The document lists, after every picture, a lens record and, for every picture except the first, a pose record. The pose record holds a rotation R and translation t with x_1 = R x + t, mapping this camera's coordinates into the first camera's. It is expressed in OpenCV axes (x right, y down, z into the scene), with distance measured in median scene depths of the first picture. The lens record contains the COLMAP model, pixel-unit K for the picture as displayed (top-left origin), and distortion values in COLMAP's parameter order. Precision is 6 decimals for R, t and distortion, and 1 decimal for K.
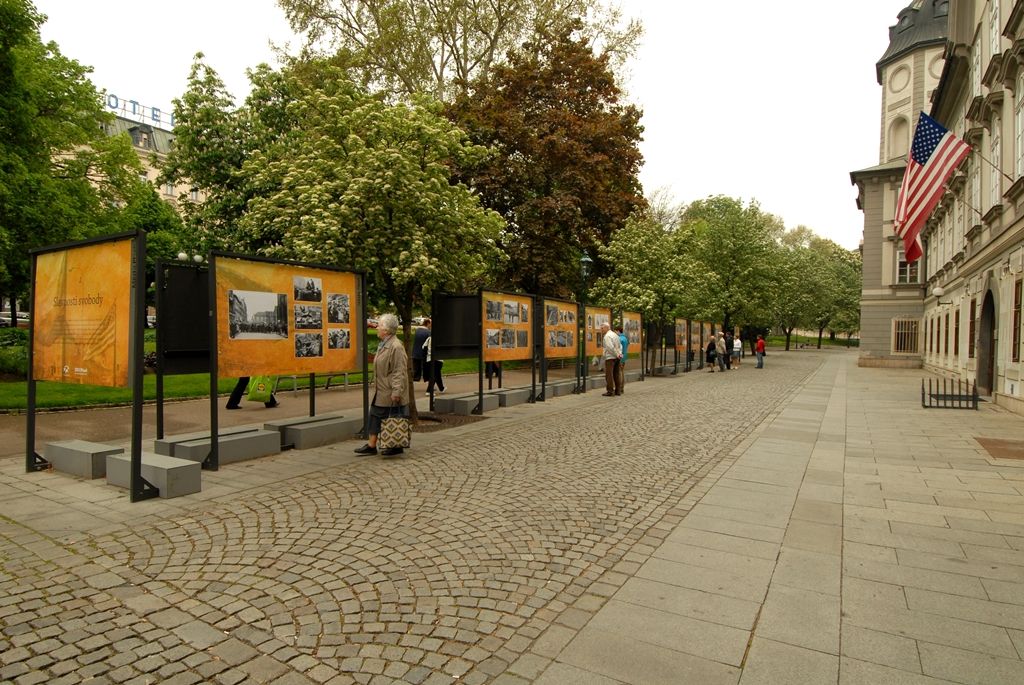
lens RADIAL K [[574.6, 0, 512.0], [0, 574.6, 342.5], [0, 0, 1]] dist [0.055102, -0.054823]
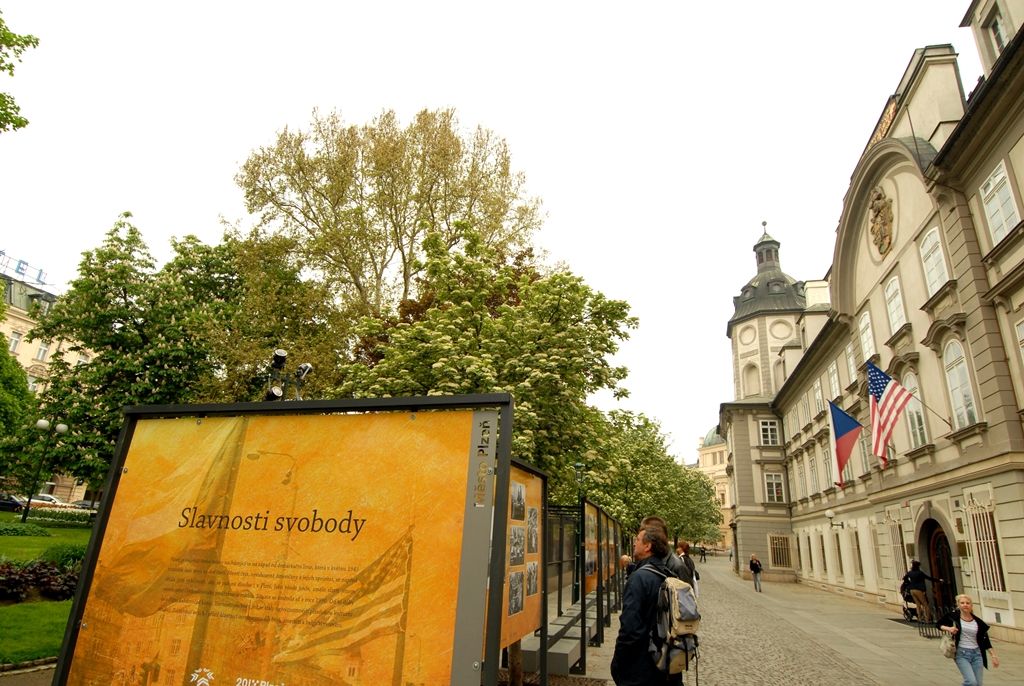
lens RADIAL K [[535.8, 0, 516.0], [0, 535.8, 359.6], [0, 0, 1]] dist [0.058721, -0.058431]
pose [[0.959166, 0.118241, 0.256944, -0.130840], [-0.031250, 0.947168, -0.319213, -0.011751], [-0.281113, 0.298149, 0.912186, 0.093733]]
